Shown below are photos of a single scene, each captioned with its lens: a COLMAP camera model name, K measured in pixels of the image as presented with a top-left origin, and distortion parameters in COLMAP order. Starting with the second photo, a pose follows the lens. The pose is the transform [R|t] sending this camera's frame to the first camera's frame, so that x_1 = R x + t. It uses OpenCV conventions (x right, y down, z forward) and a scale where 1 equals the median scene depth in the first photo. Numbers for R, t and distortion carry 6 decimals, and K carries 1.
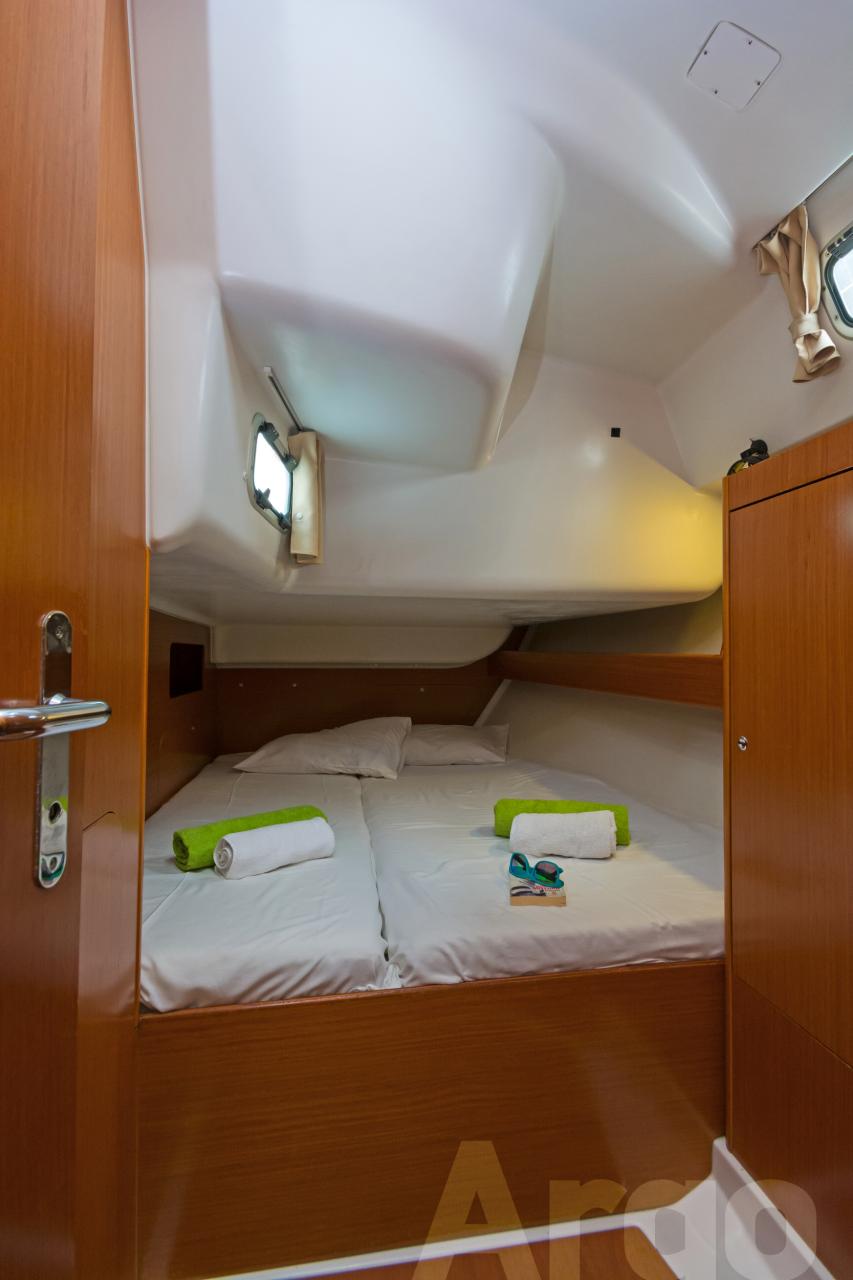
lens RADIAL K [[601.4, 0, 439.5], [0, 601.4, 641.7], [0, 0, 1]] dist [0.015090, 0.000652]
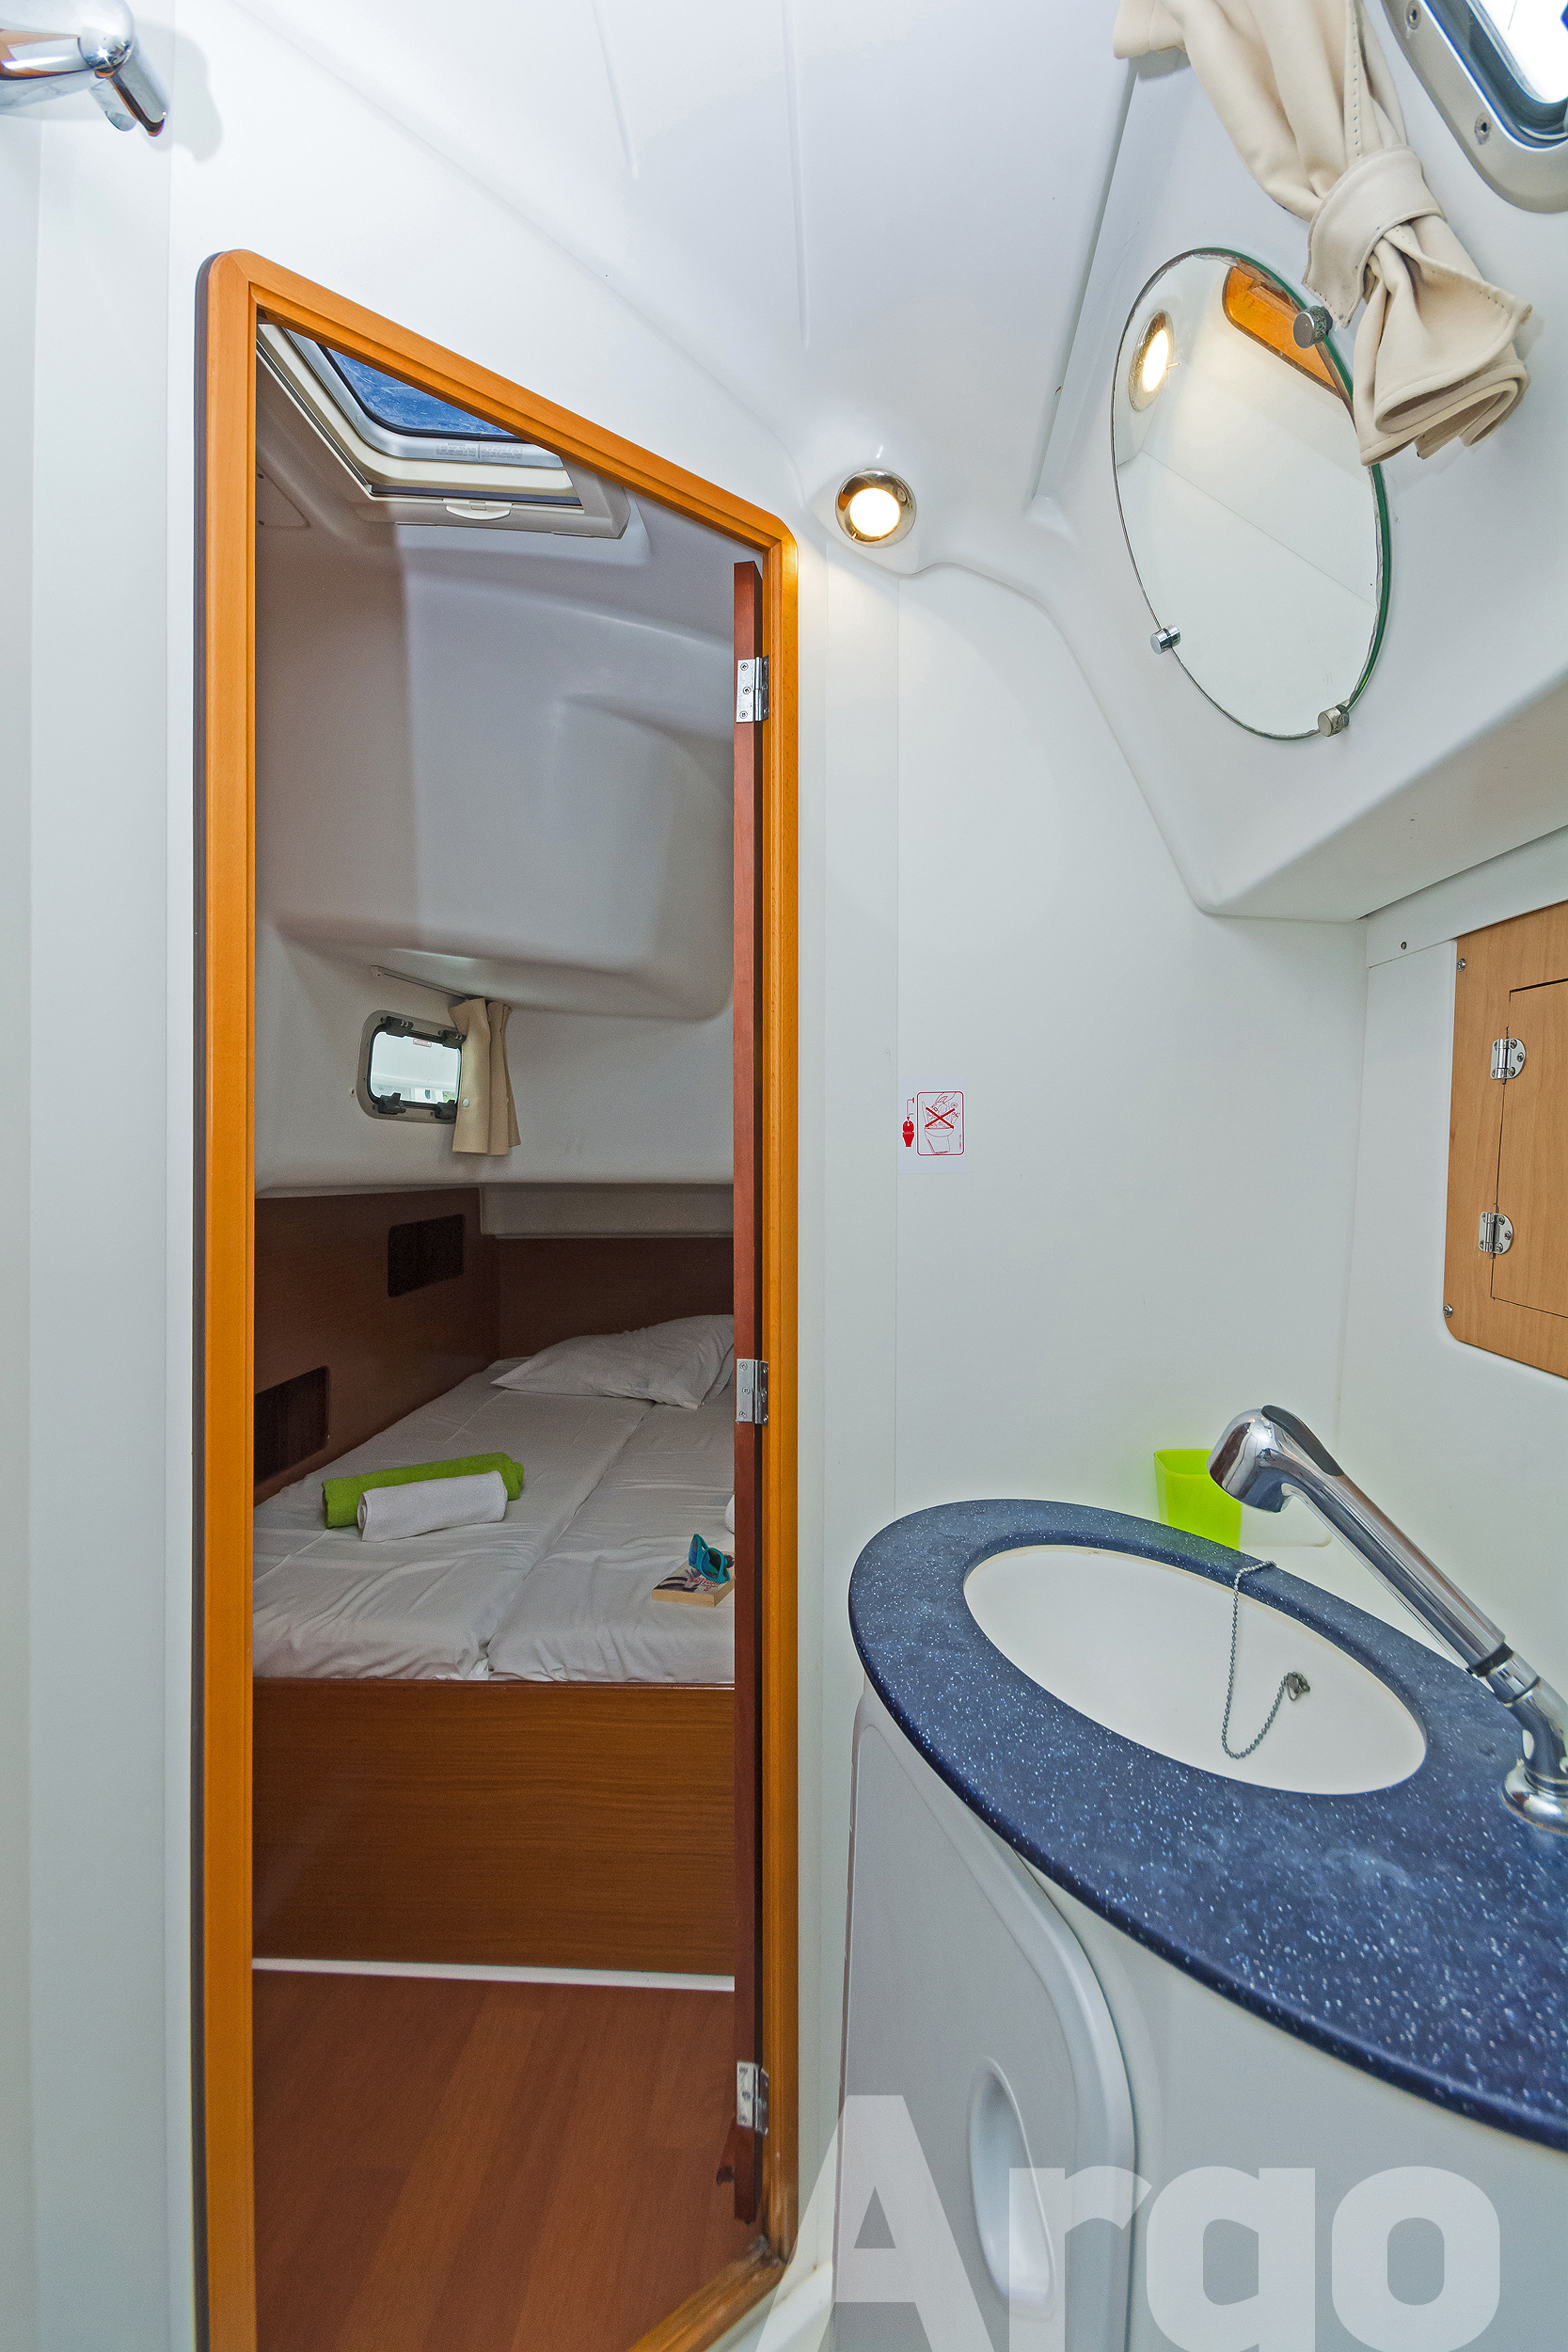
lens RADIAL K [[1033.2, 0, 844.8], [0, 1033.2, 1149.9], [0, 0, 1]] dist [0.001561, -0.004235]
pose [[0.982187, 0.001189, -0.187905, 0.566273], [0.003318, 0.999714, 0.023665, -0.188396], [0.187879, -0.023867, 0.981902, -0.292399]]
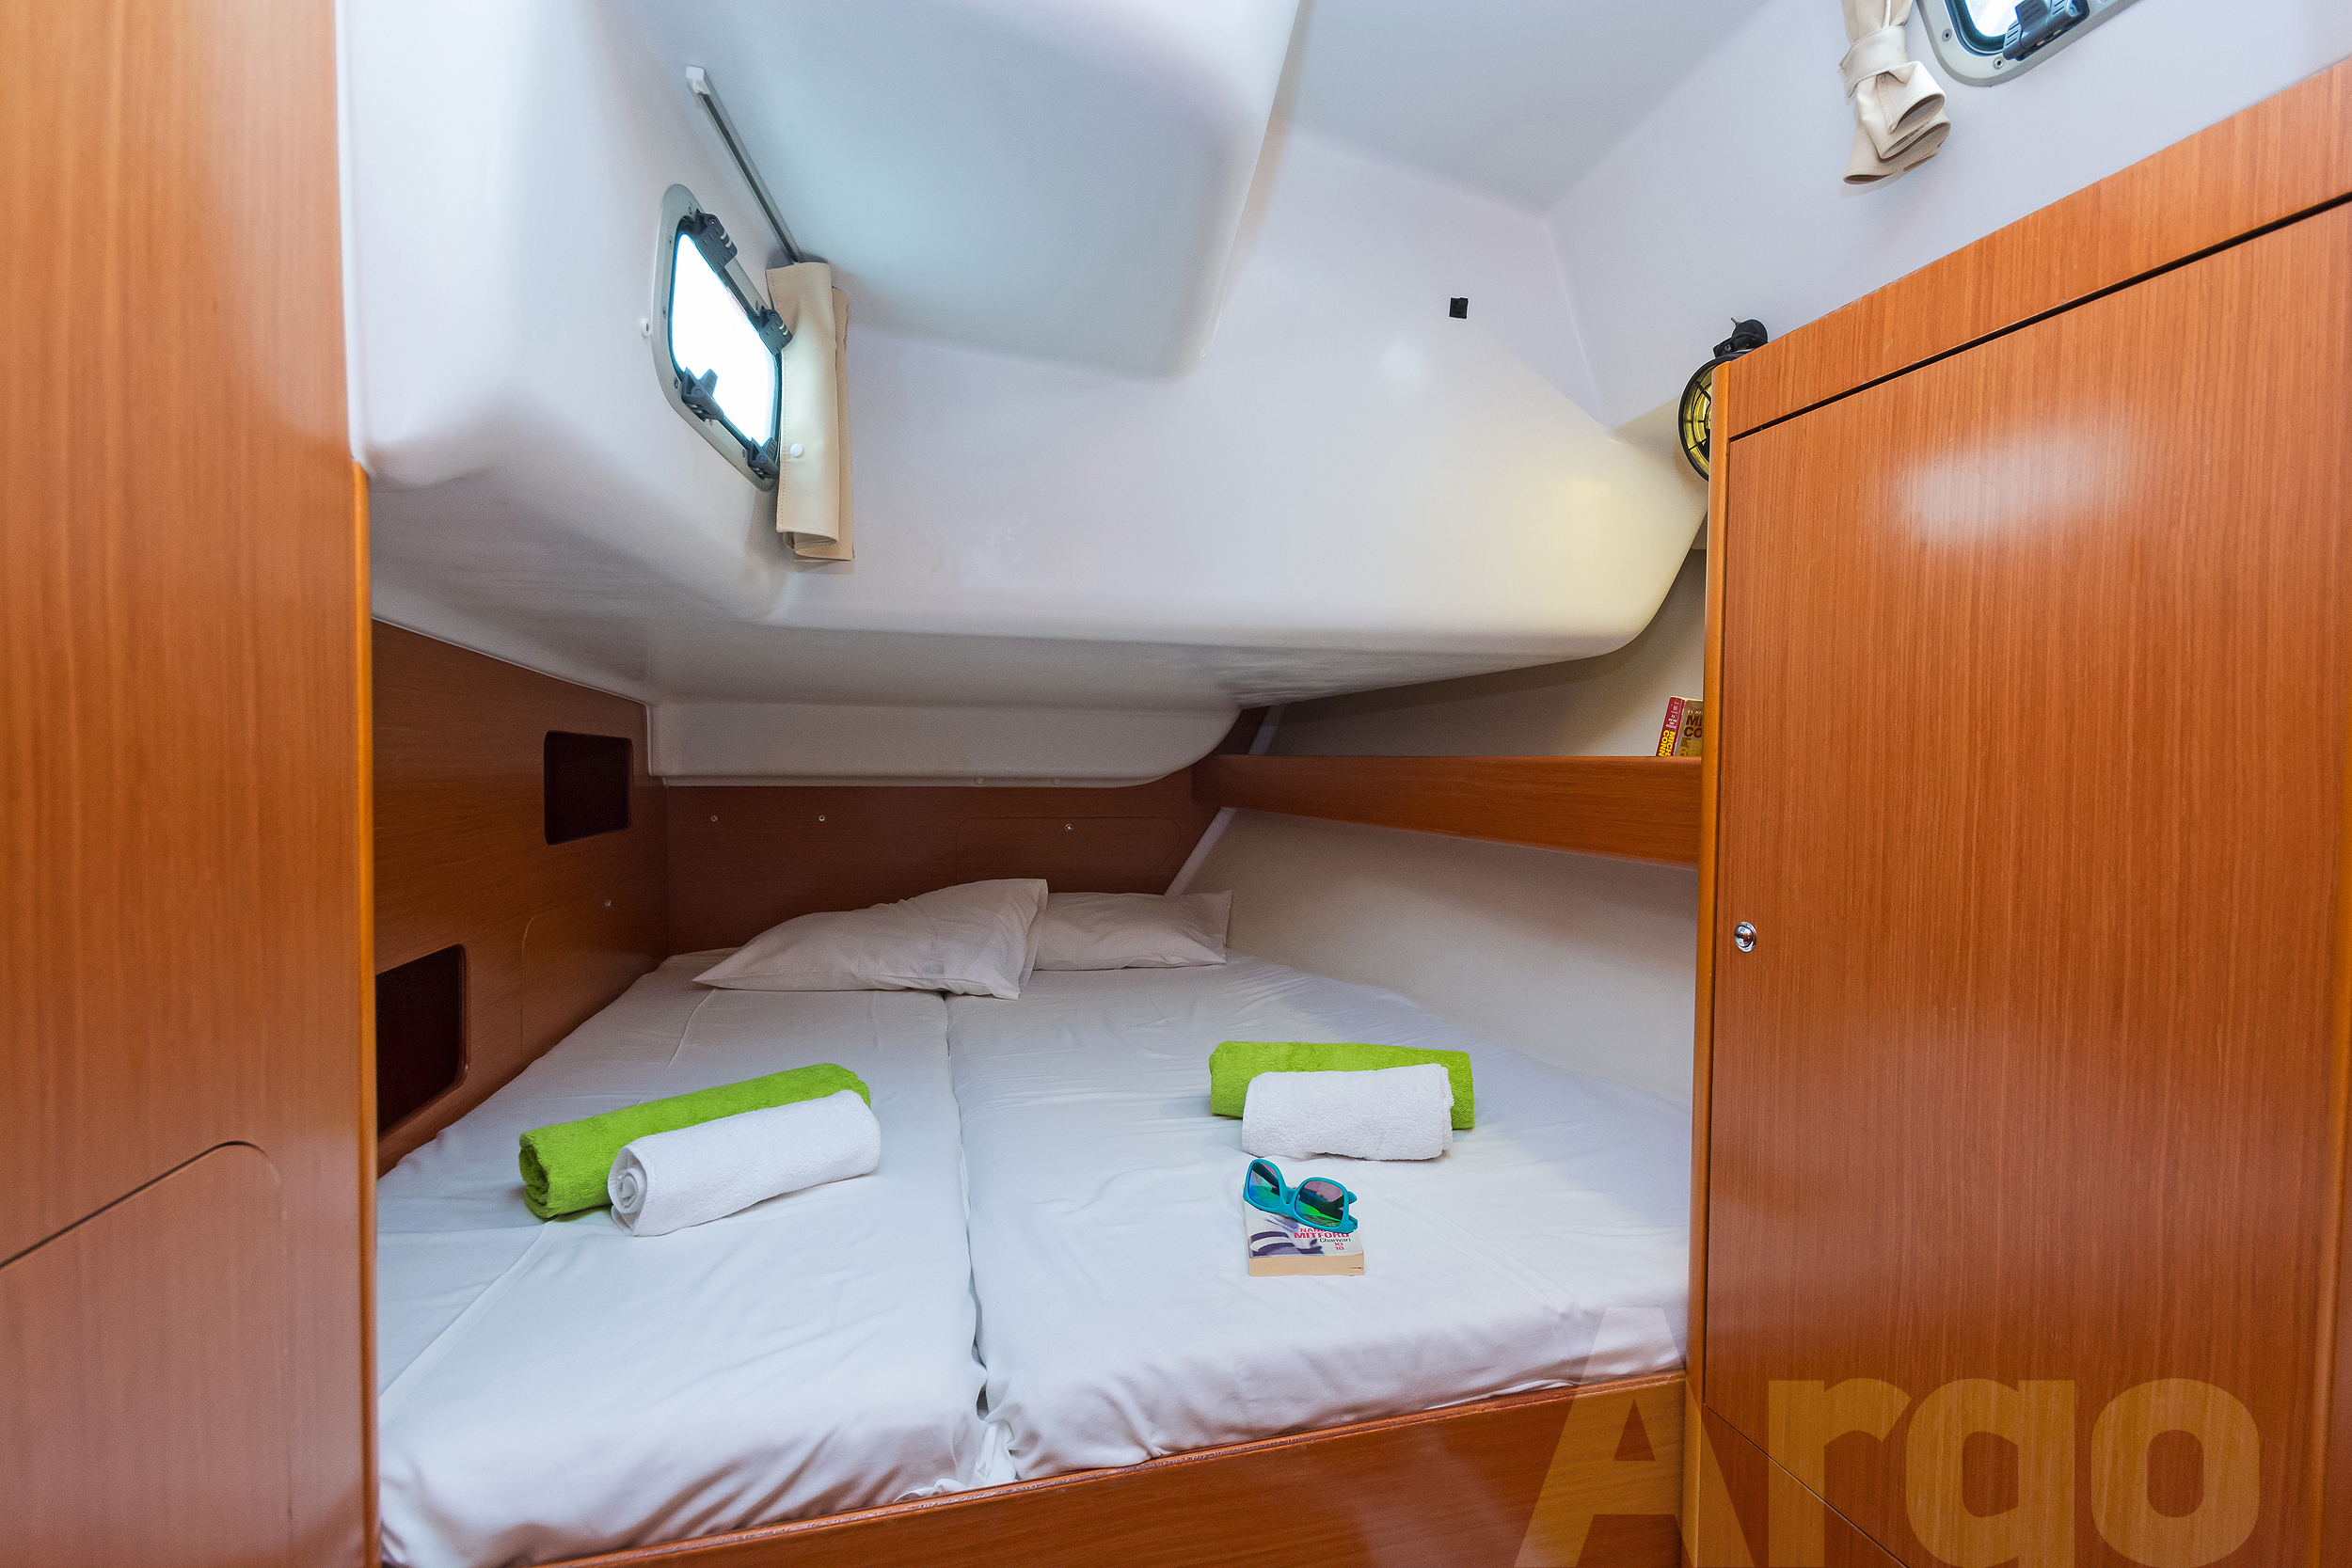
lens RADIAL K [[1033.2, 0, 1189.5], [0, 1033.2, 799.5], [0, 0, 1]] dist [0.001561, -0.004235]
pose [[0.996495, 0.001201, 0.083641, 0.001717], [-0.005518, 0.998663, 0.051404, 0.017280], [-0.083468, -0.051686, 0.995169, 0.186659]]
